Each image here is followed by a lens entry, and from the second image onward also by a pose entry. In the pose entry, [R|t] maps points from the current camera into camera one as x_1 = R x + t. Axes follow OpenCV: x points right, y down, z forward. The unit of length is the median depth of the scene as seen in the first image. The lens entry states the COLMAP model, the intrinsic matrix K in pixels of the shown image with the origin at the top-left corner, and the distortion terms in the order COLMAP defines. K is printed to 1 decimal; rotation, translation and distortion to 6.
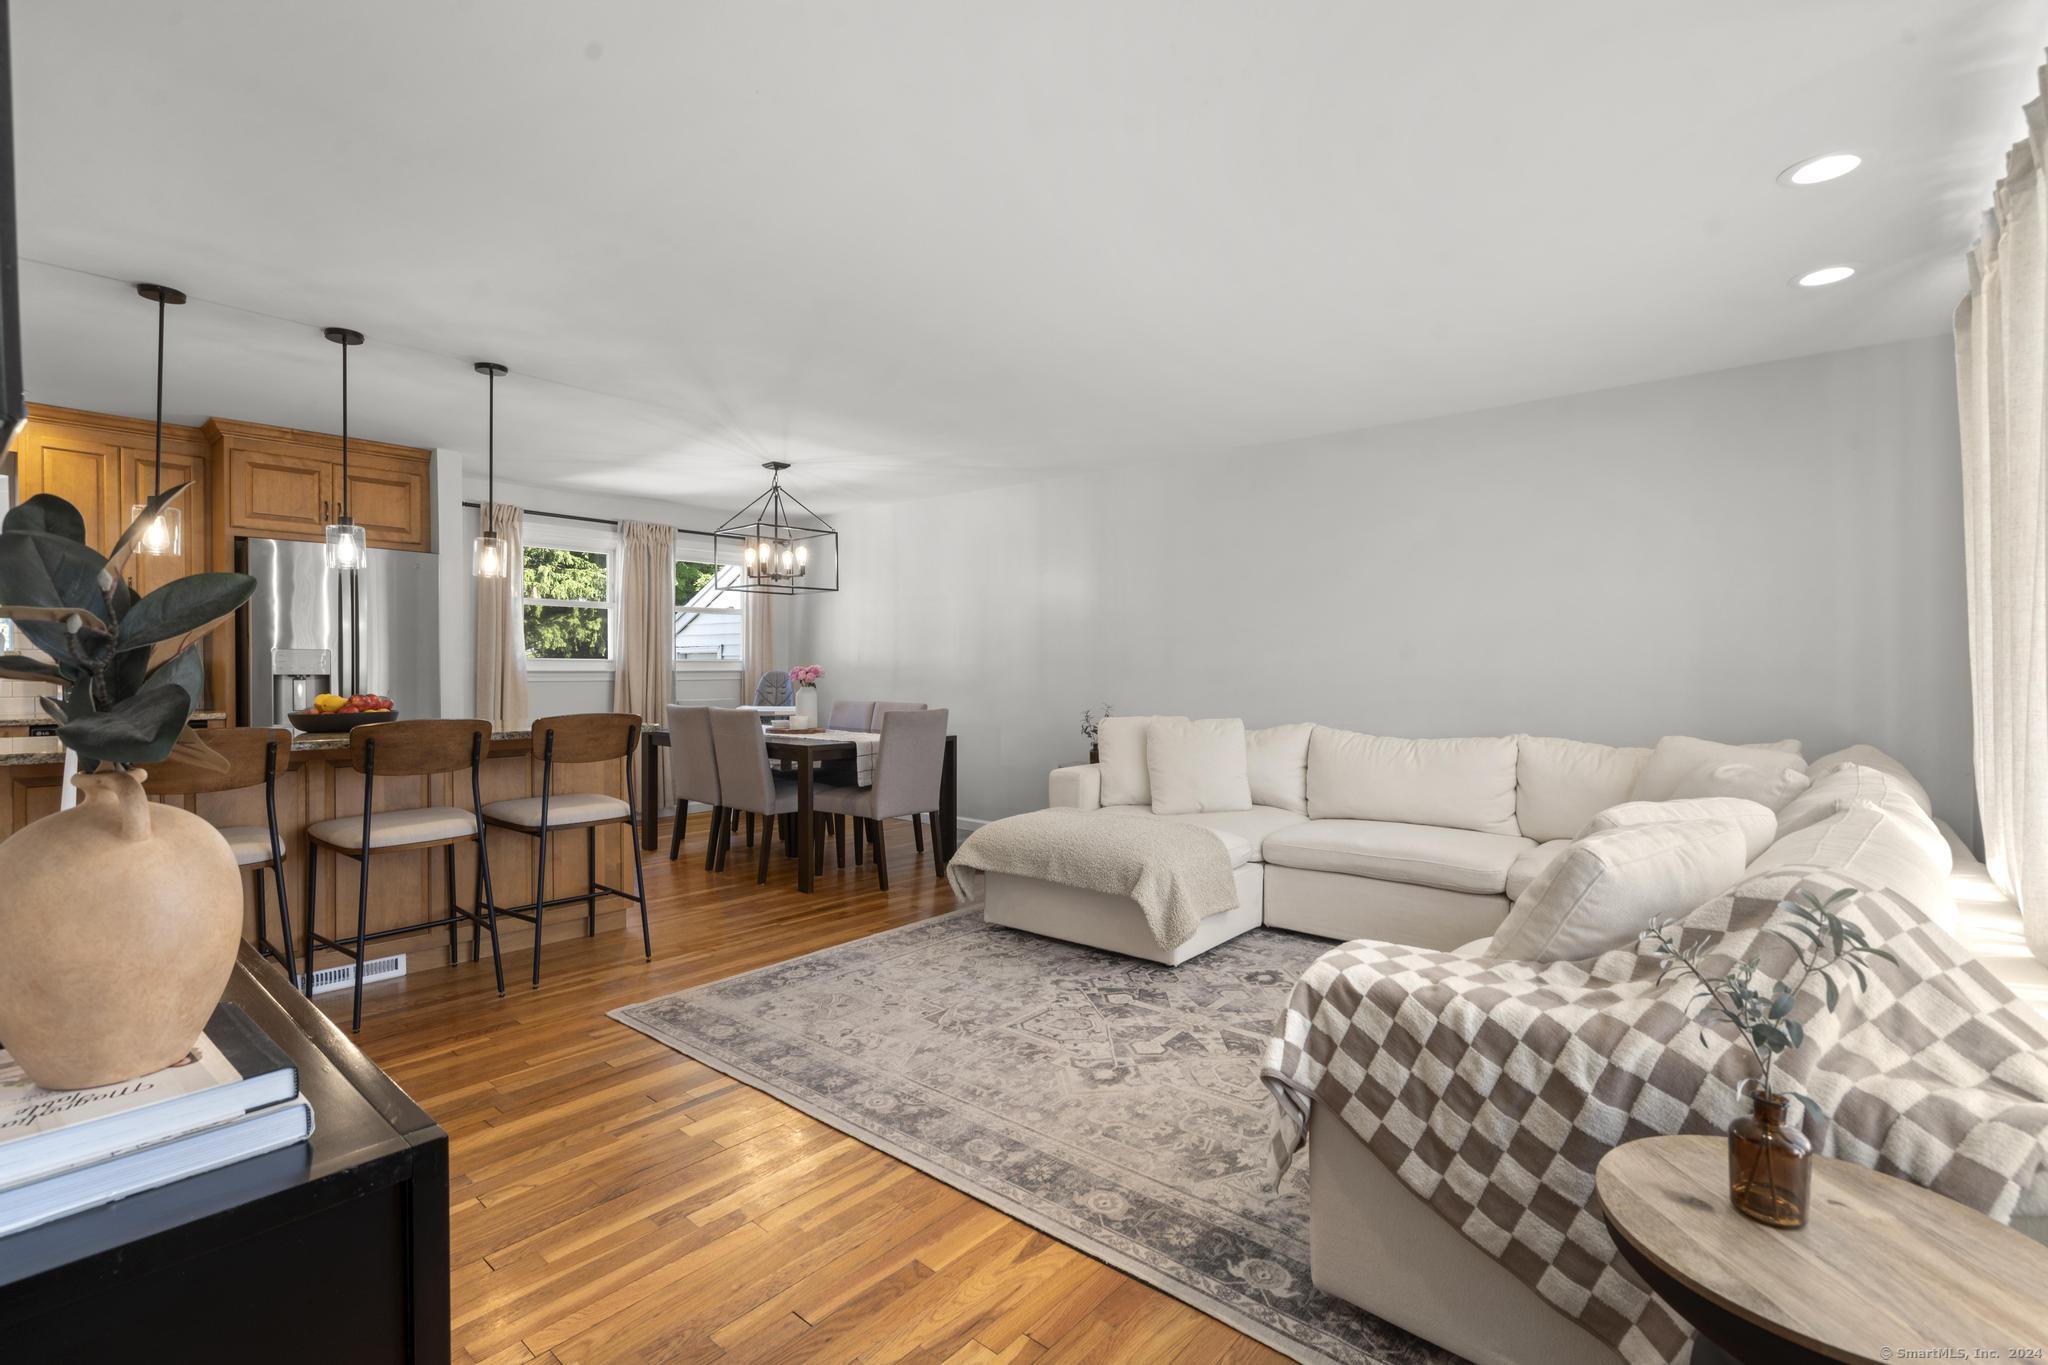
lens RADIAL K [[938.8, 0, 1013.6], [0, 938.8, 681.5], [0, 0, 1]] dist [-0.000299, 0.000950]
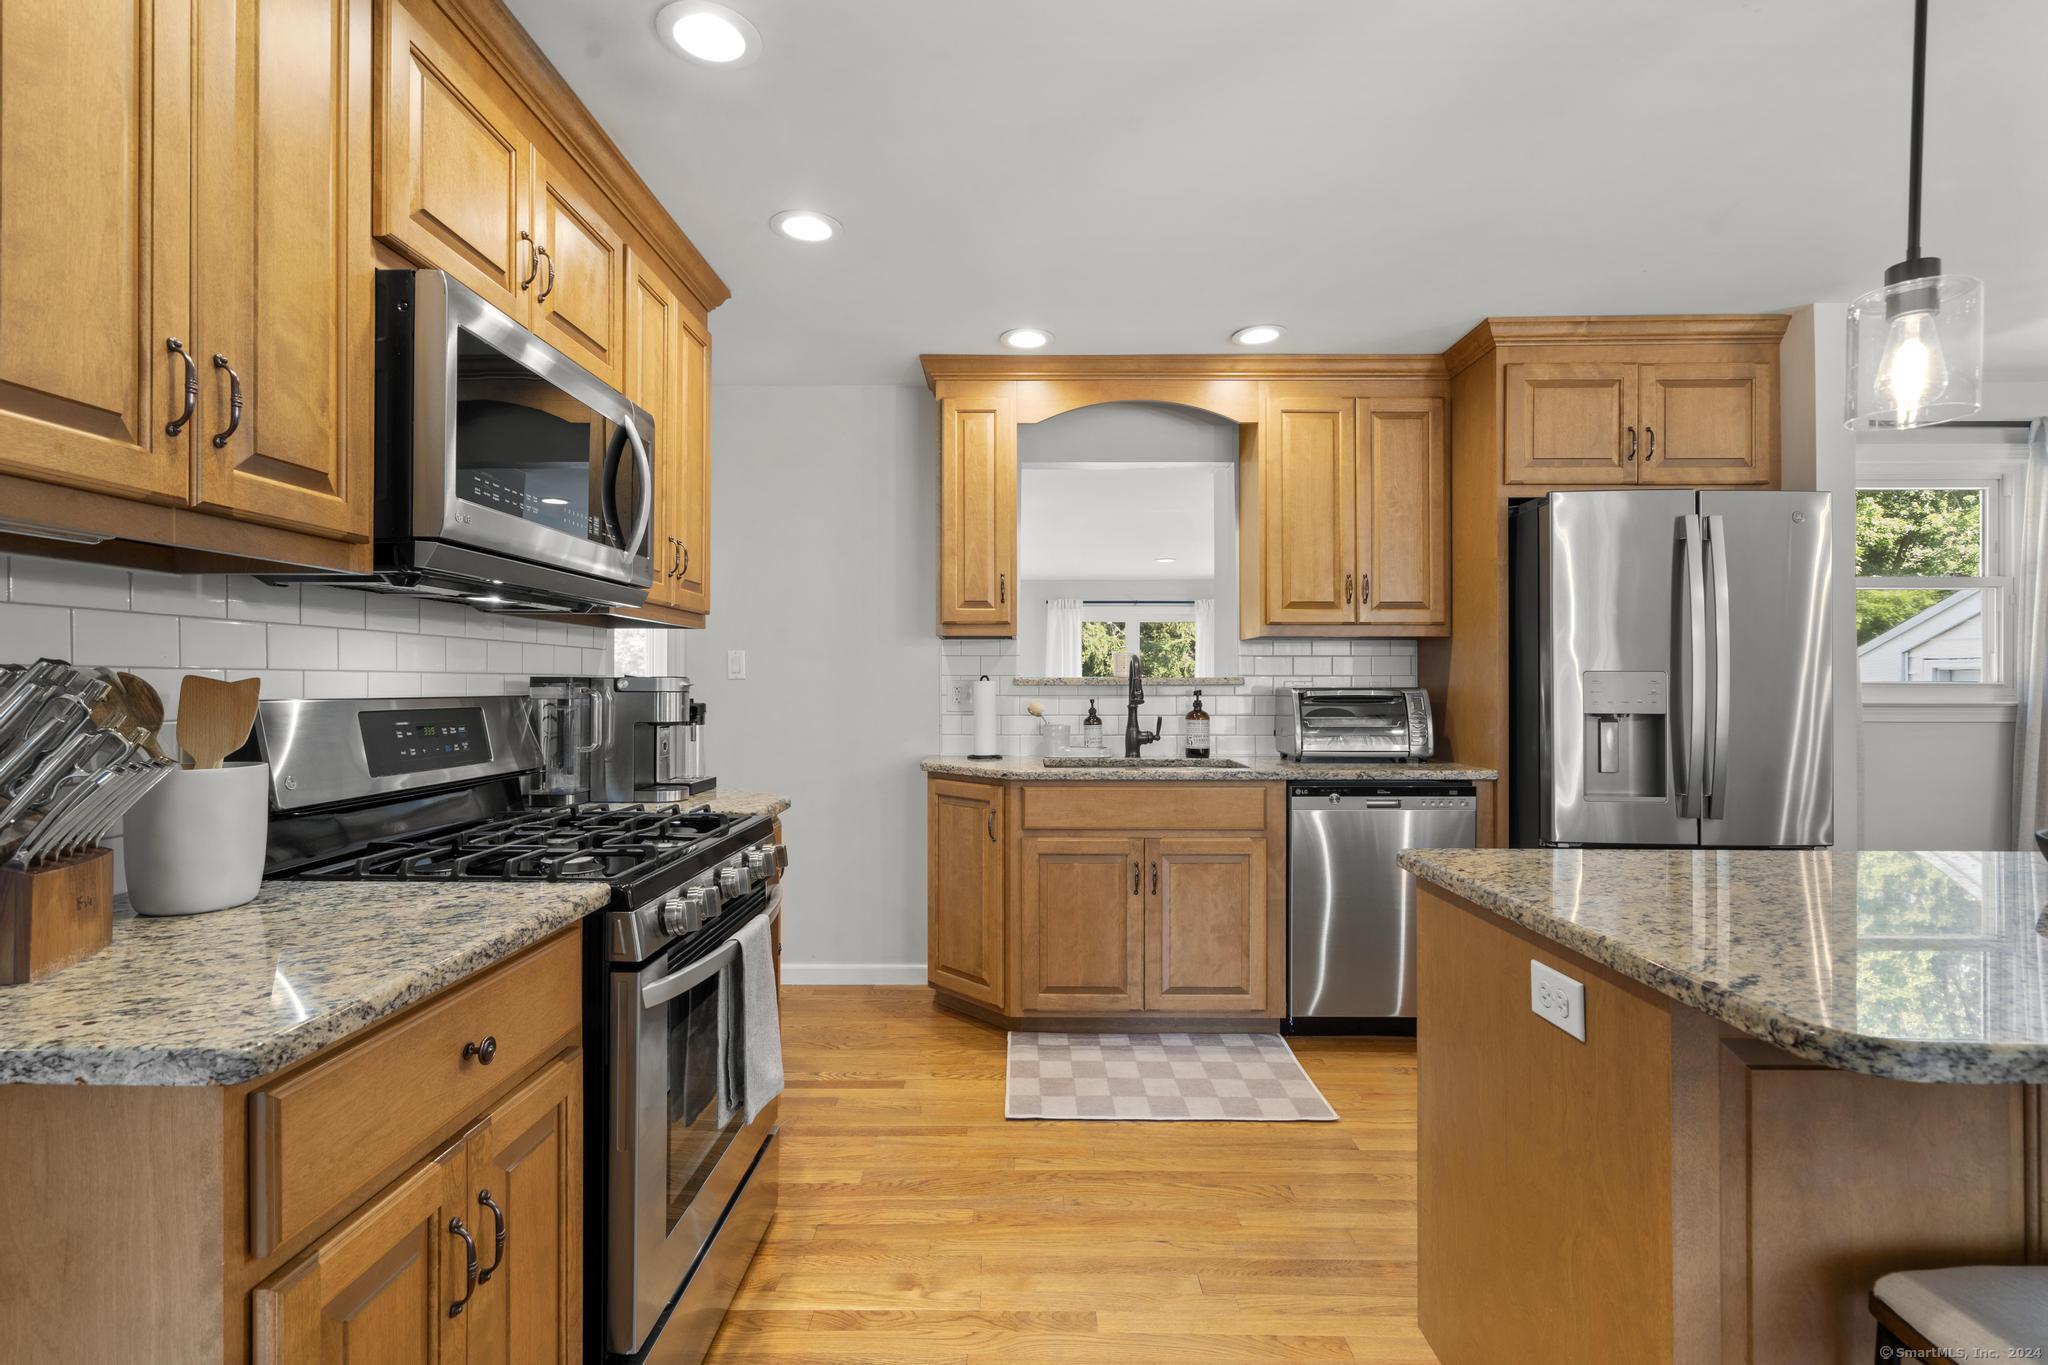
lens RADIAL K [[938.8, 0, 1013.6], [0, 938.8, 681.5], [0, 0, 1]] dist [-0.000299, 0.000950]
pose [[0.648231, -0.004590, -0.761430, -0.558873], [-0.009589, 0.999853, -0.014191, -0.015482], [0.761384, 0.016501, 0.648091, 0.321543]]
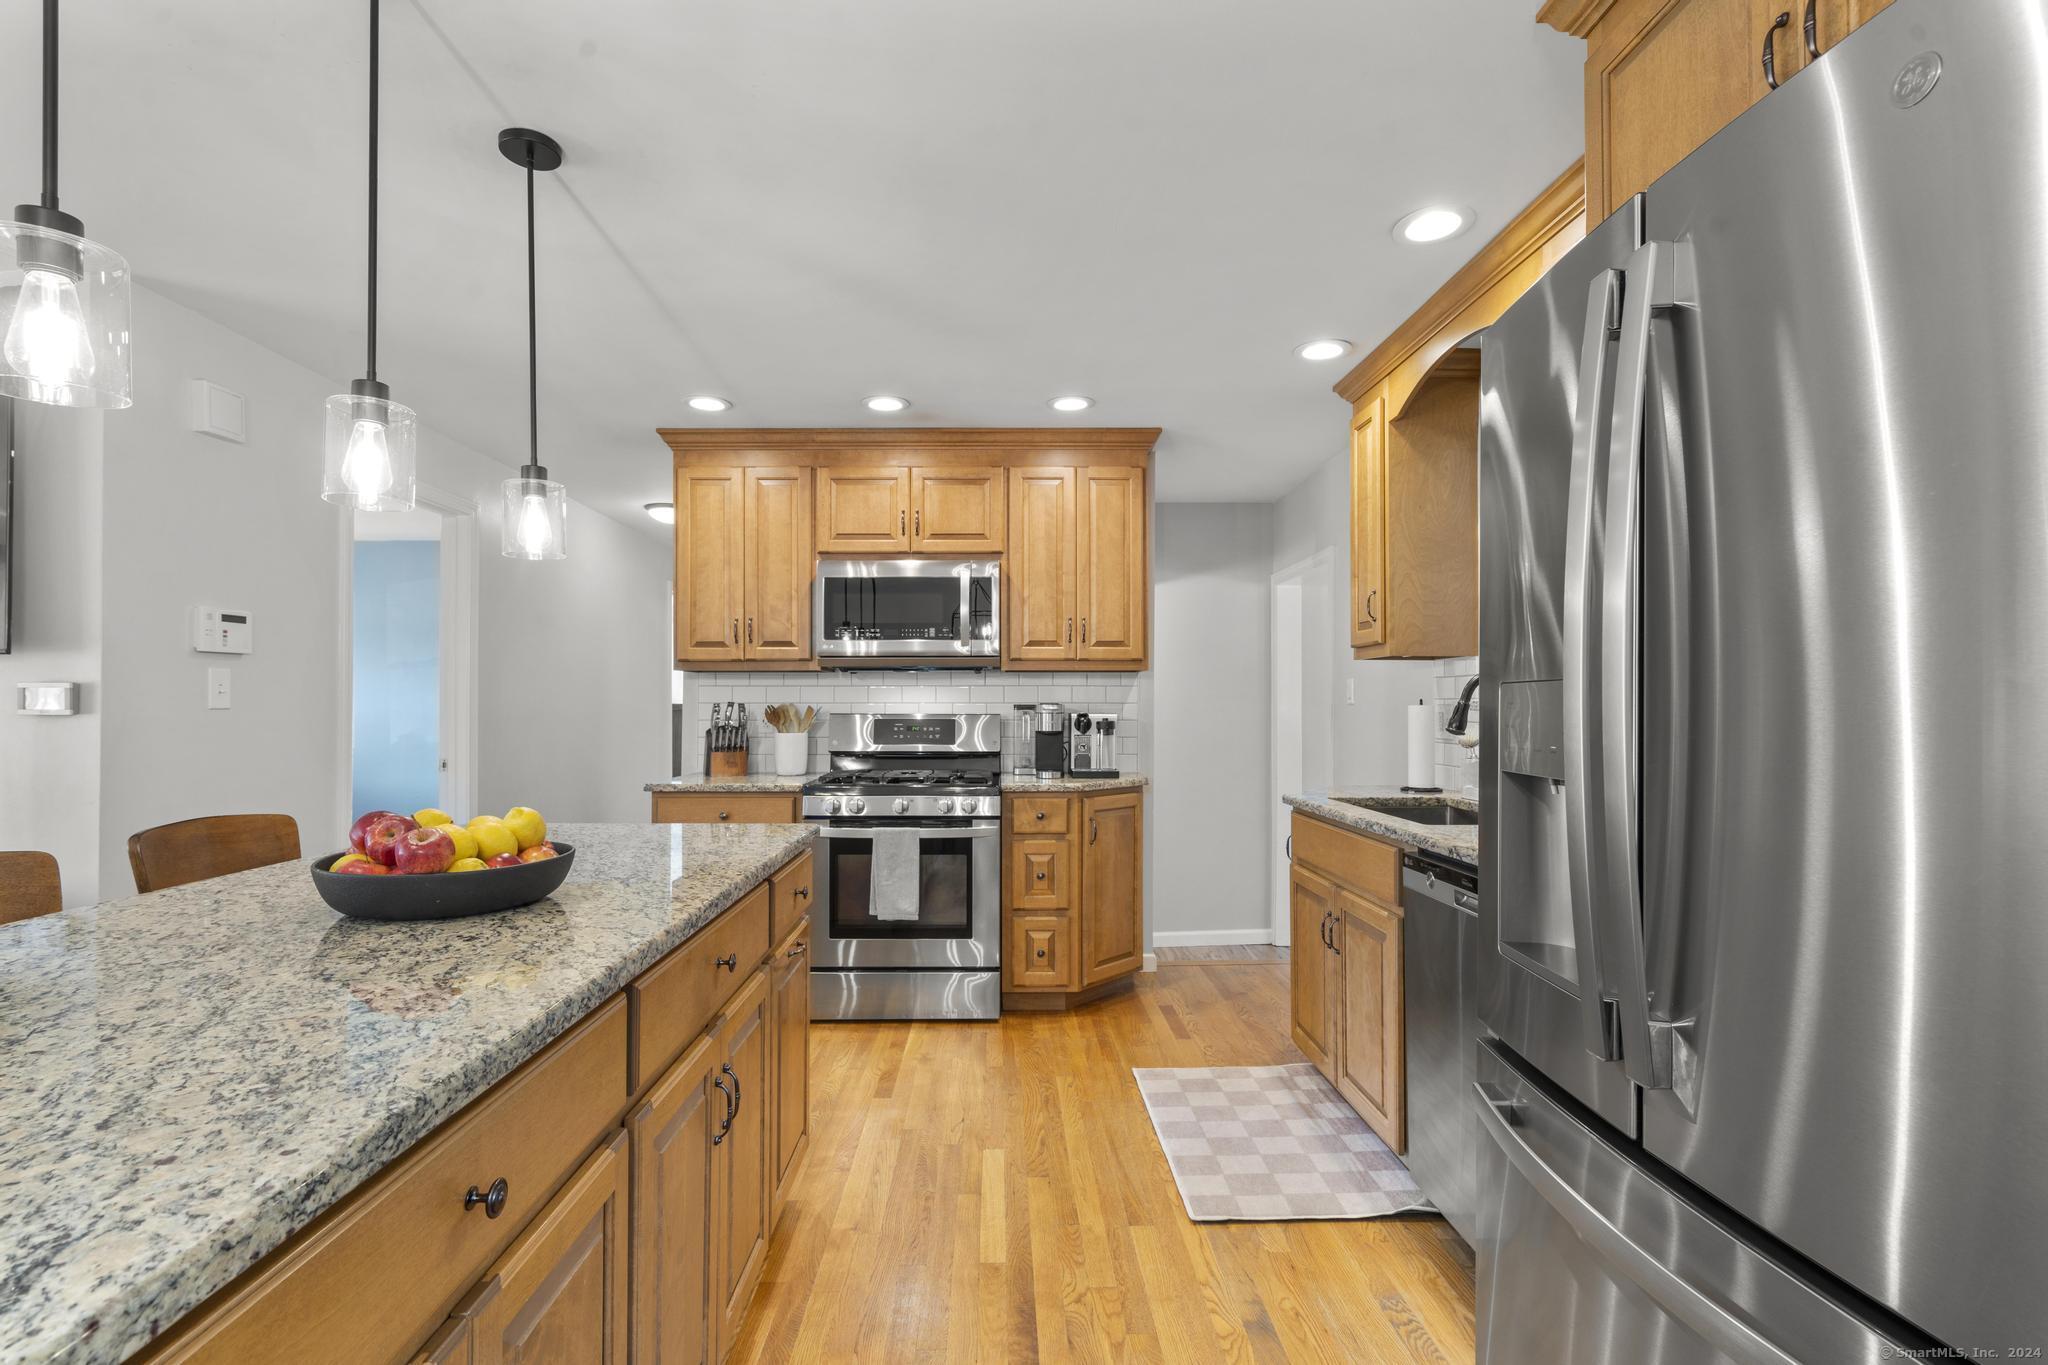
lens RADIAL K [[931.1, 0, 1021.8], [0, 931.1, 701.0], [0, 0, 1]] dist [-0.000170, 0.000137]
pose [[-0.739505, -0.007514, -0.673109, -0.482540], [-0.011104, 0.999938, 0.001037, -0.026447], [0.673059, 0.008241, -0.739543, 1.101200]]
